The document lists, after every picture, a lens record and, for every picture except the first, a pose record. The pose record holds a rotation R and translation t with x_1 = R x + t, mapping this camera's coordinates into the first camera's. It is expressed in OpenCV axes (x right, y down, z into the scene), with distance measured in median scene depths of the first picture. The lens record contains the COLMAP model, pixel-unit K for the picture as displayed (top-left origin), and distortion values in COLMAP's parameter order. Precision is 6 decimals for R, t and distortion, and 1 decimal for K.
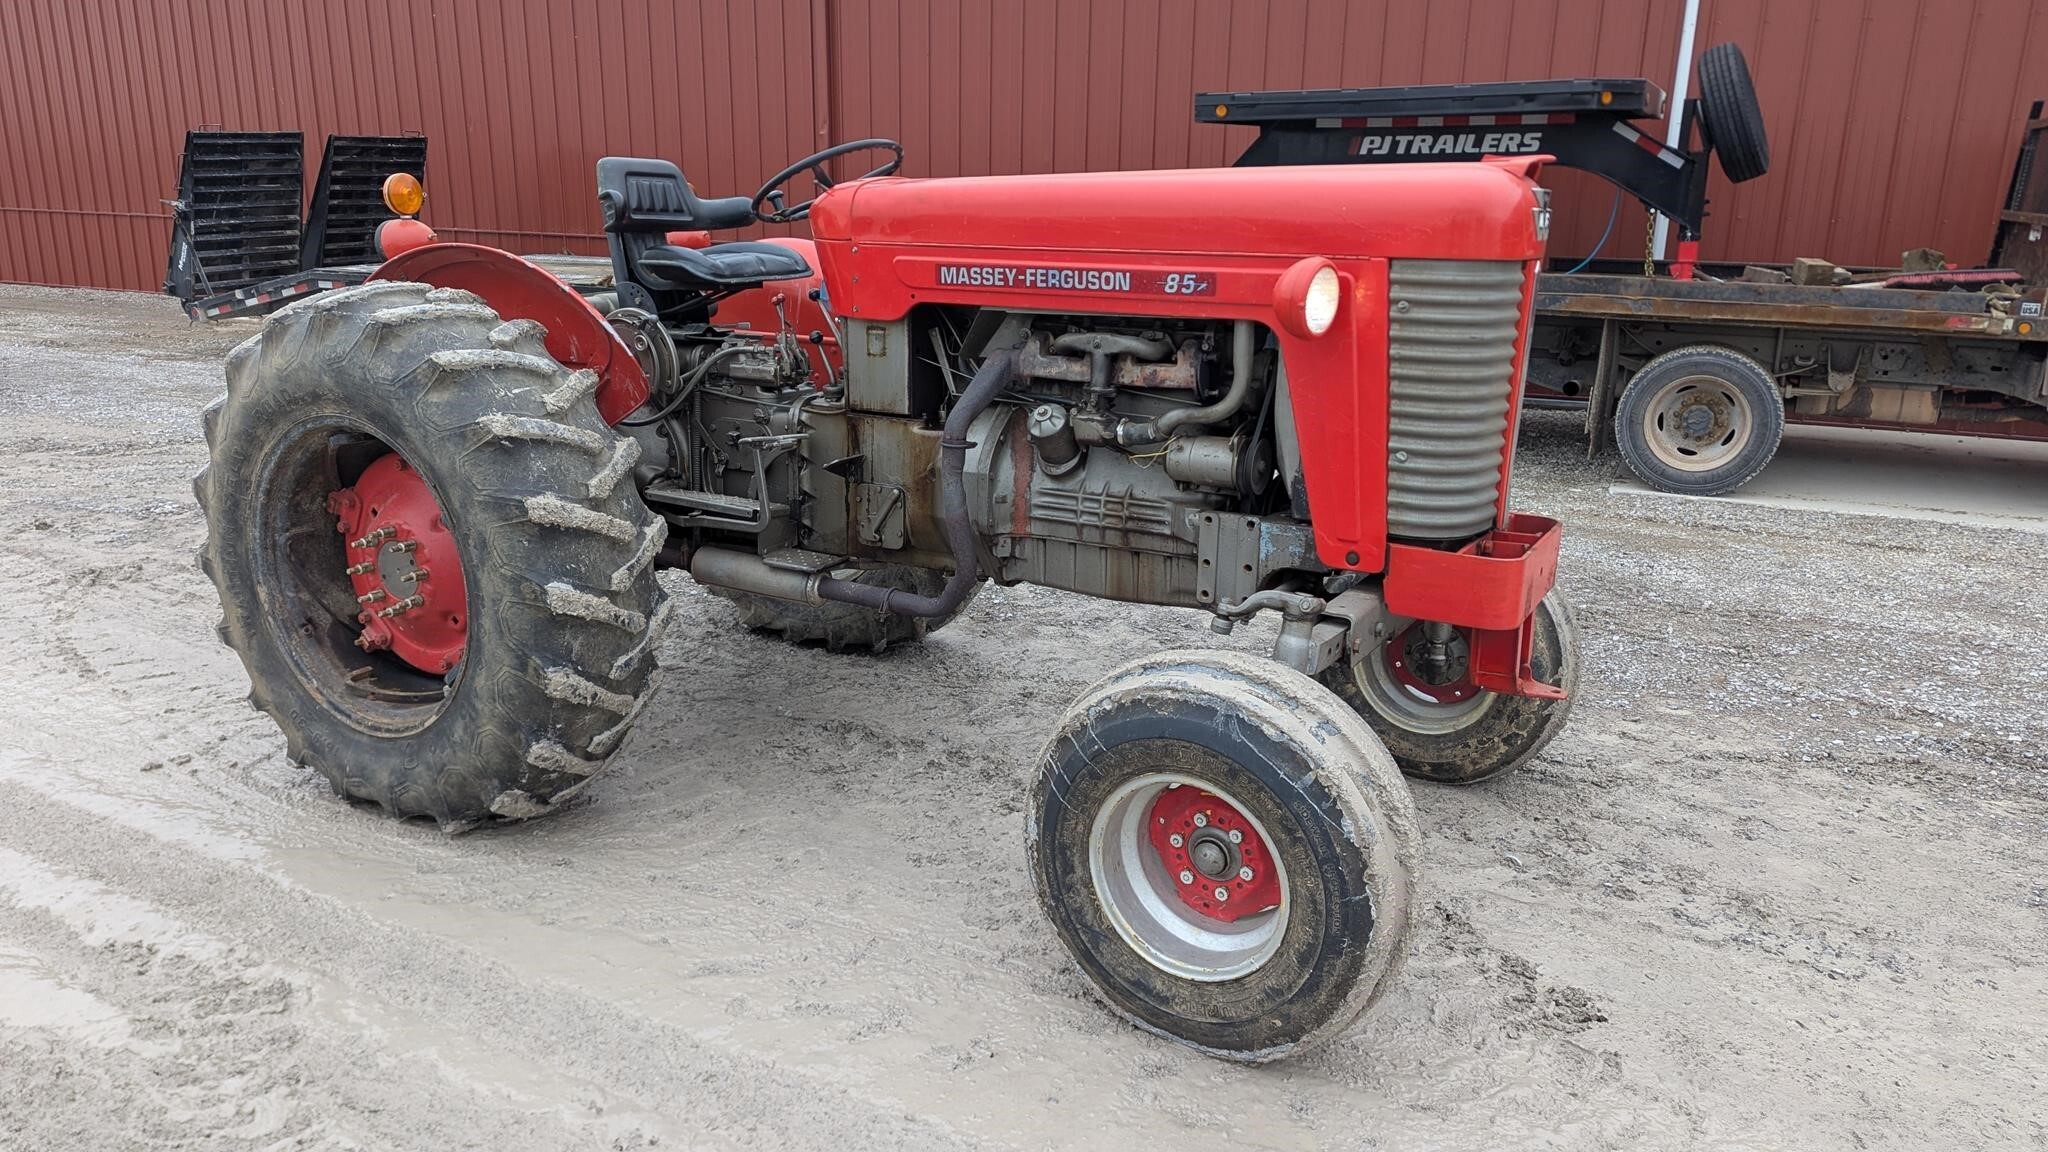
lens RADIAL K [[1452.7, 0, 1021.2], [0, 1452.7, 569.6], [0, 0, 1]] dist [0.082761, -0.079854]
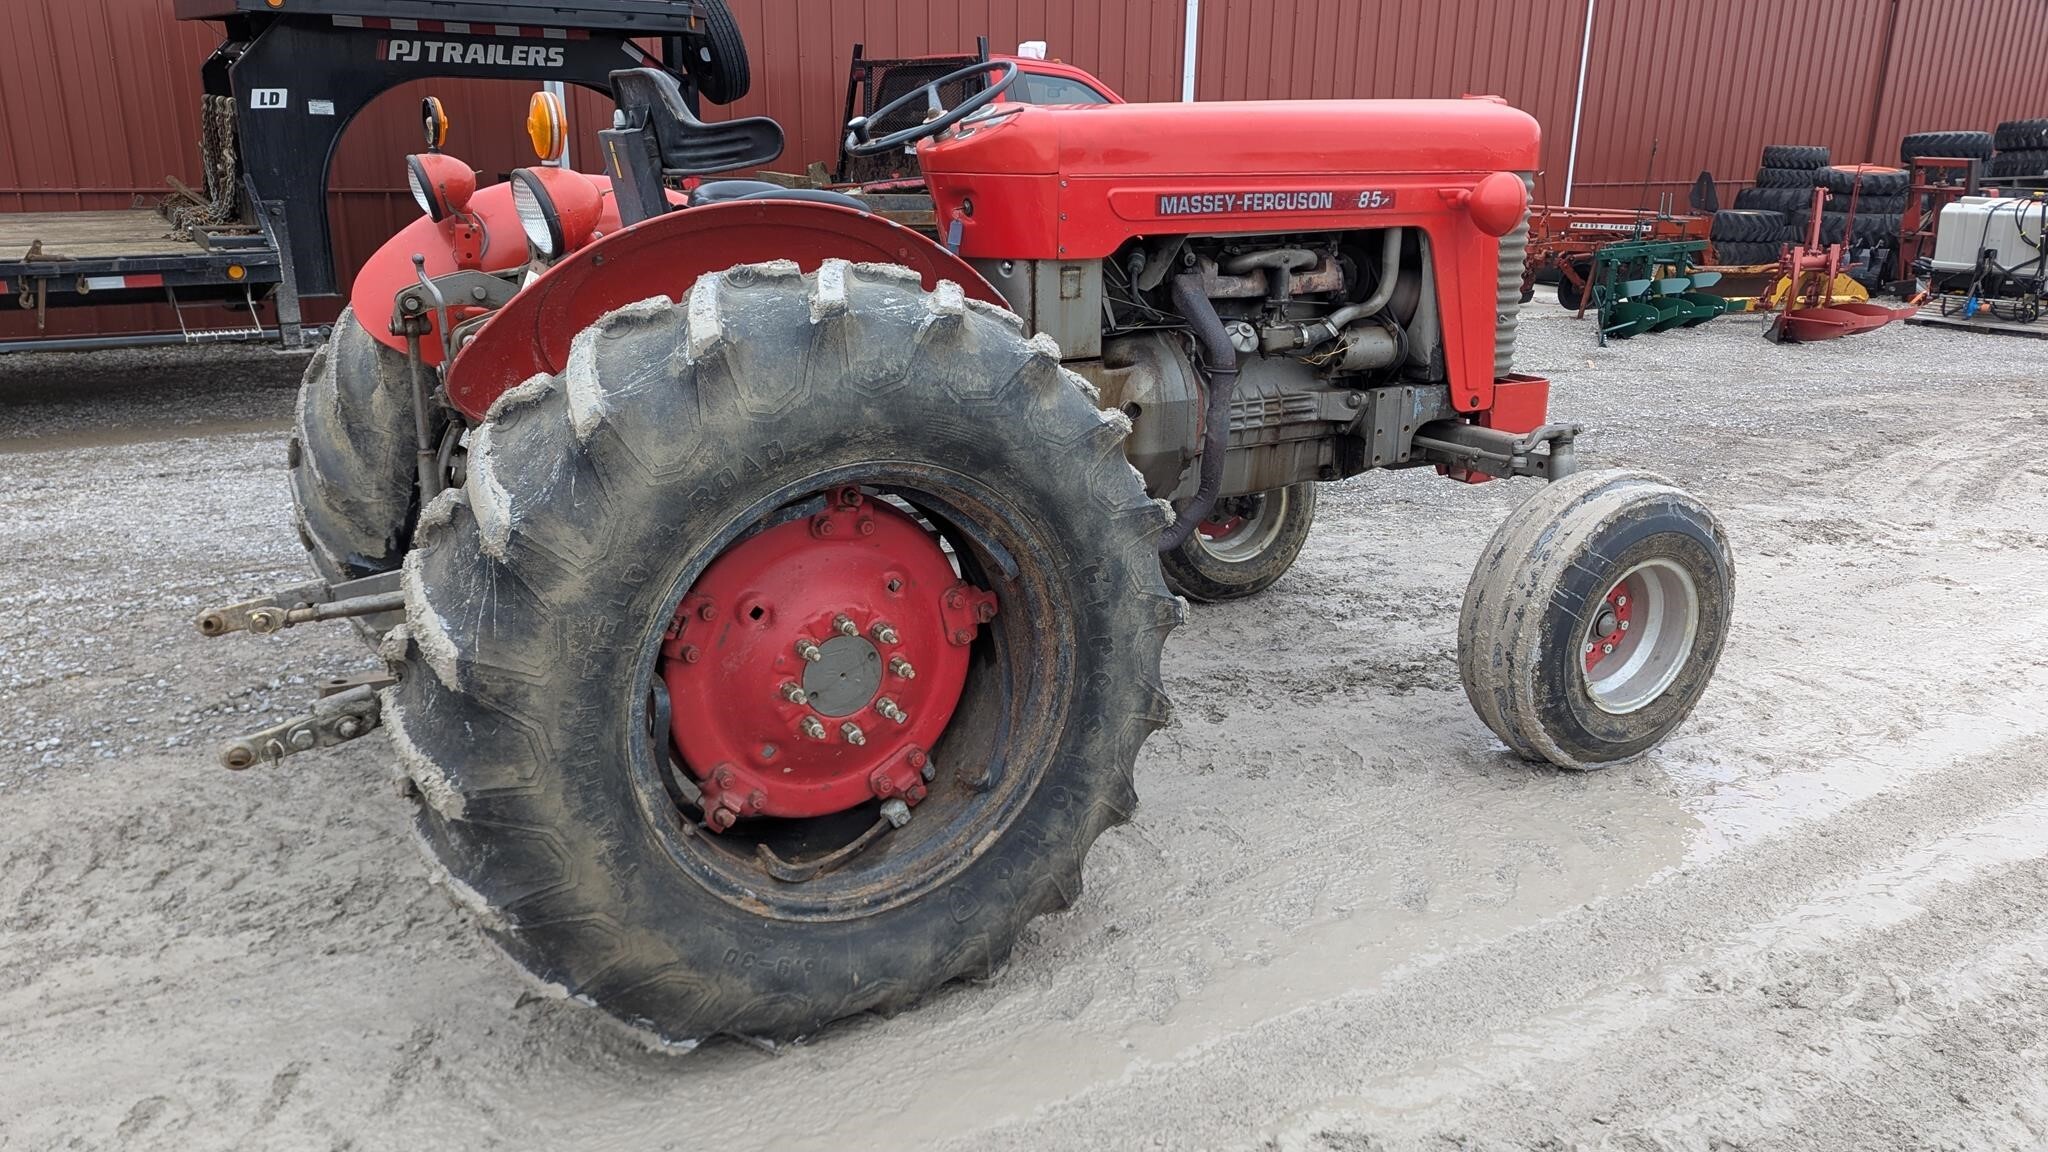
lens RADIAL K [[1452.7, 0, 1043.4], [0, 1452.7, 543.9], [0, 0, 1]] dist [0.082761, -0.079854]
pose [[0.486852, -0.244505, 0.838566, -0.989059], [0.208810, 0.964767, 0.160072, -0.158221], [-0.848159, 0.097170, 0.520754, 0.584800]]
